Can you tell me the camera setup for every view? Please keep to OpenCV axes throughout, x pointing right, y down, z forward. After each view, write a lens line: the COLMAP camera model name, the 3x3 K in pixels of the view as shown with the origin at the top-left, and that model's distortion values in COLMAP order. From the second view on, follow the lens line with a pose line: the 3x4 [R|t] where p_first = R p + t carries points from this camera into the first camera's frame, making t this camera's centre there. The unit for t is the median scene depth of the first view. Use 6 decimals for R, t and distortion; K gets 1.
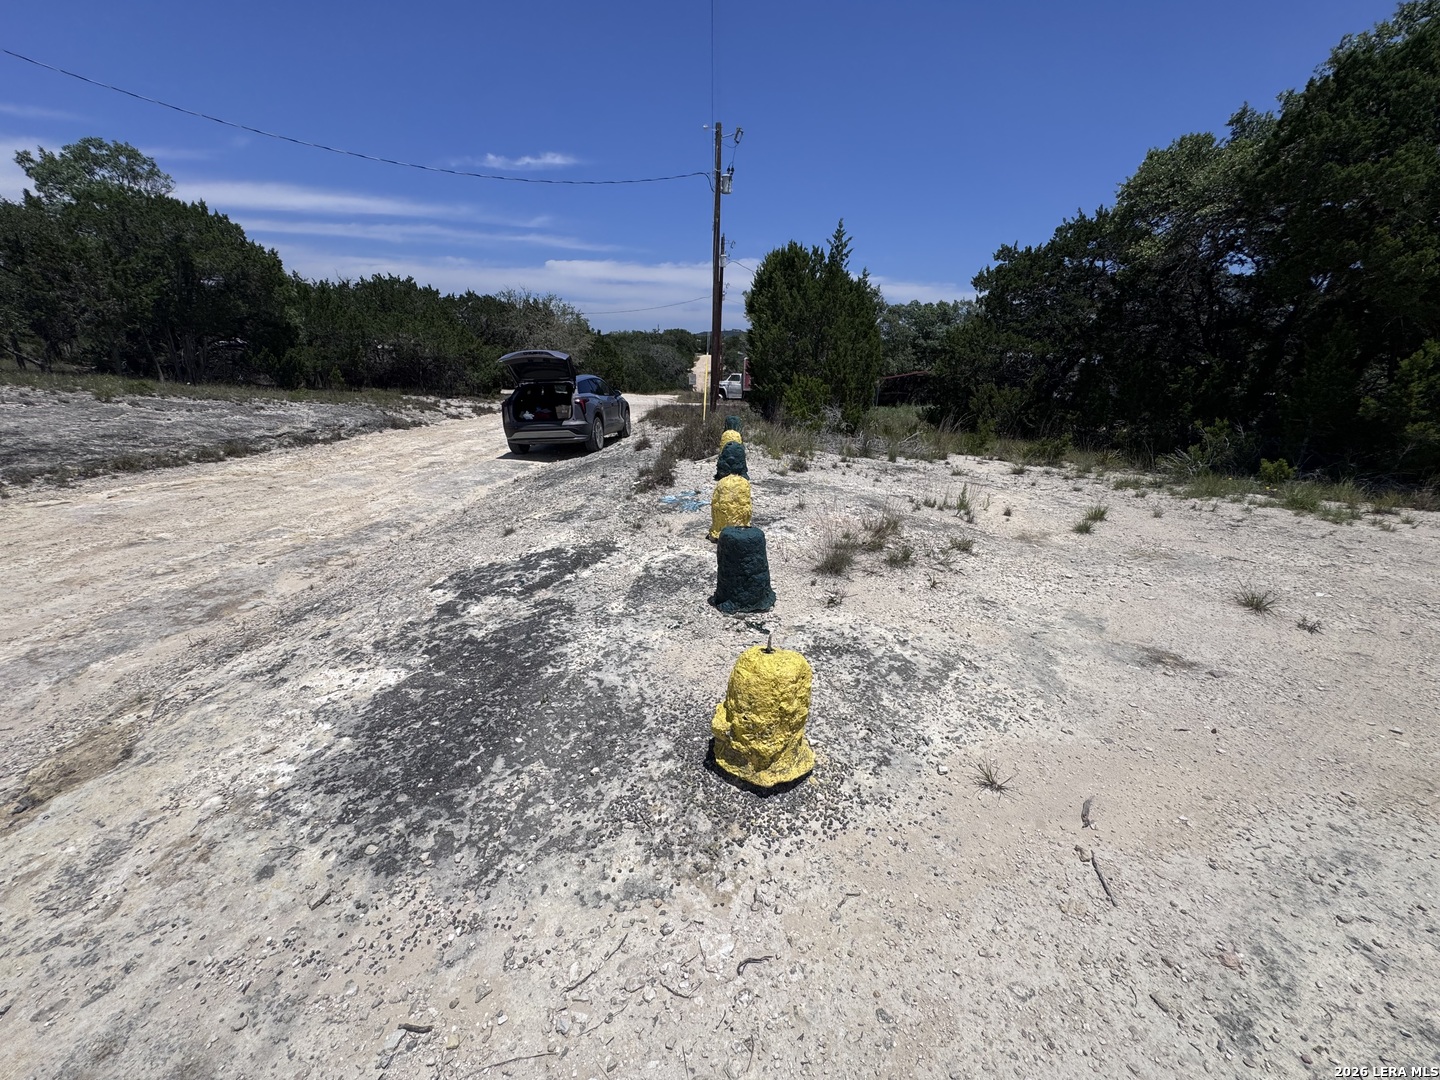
lens RADIAL K [[587.6, 0, 720.0], [0, 587.6, 540.0], [0, 0, 1]] dist [0.000826, 0.000131]
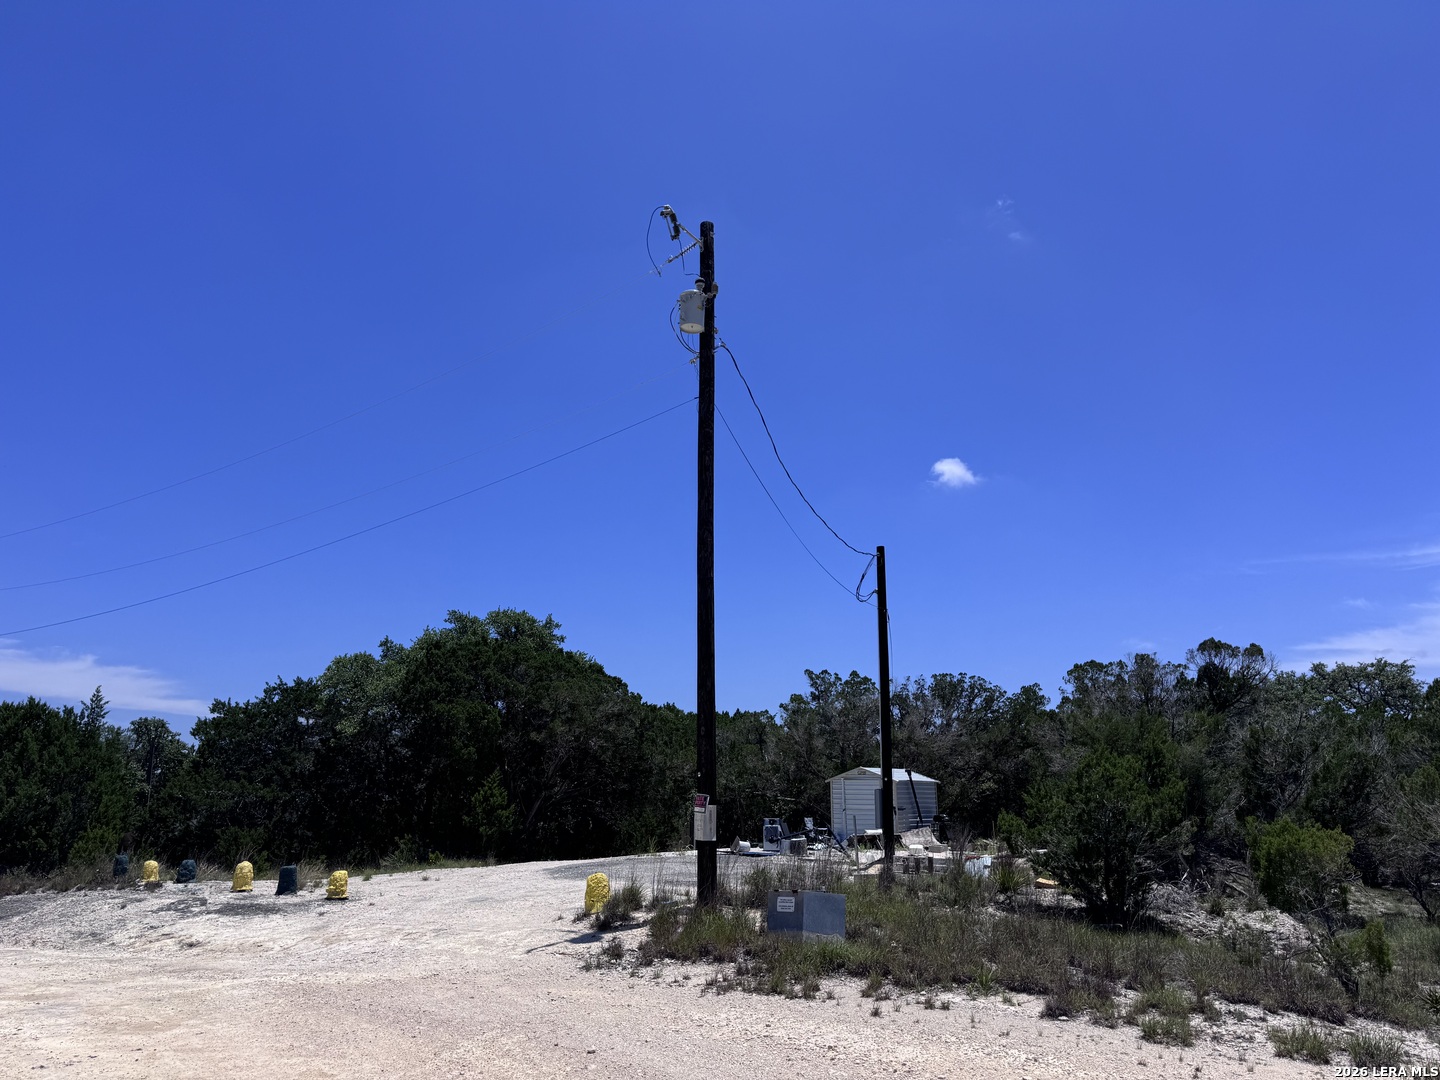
lens RADIAL K [[1069.9, 0, 720.0], [0, 1069.9, 540.0], [0, 0, 1]] dist [0.094701, -0.145224]
pose [[0.566363, 0.157592, 0.808949, -0.845265], [0.274192, 0.889604, -0.365273, 0.278857], [-0.777208, 0.428684, 0.460628, -0.979701]]
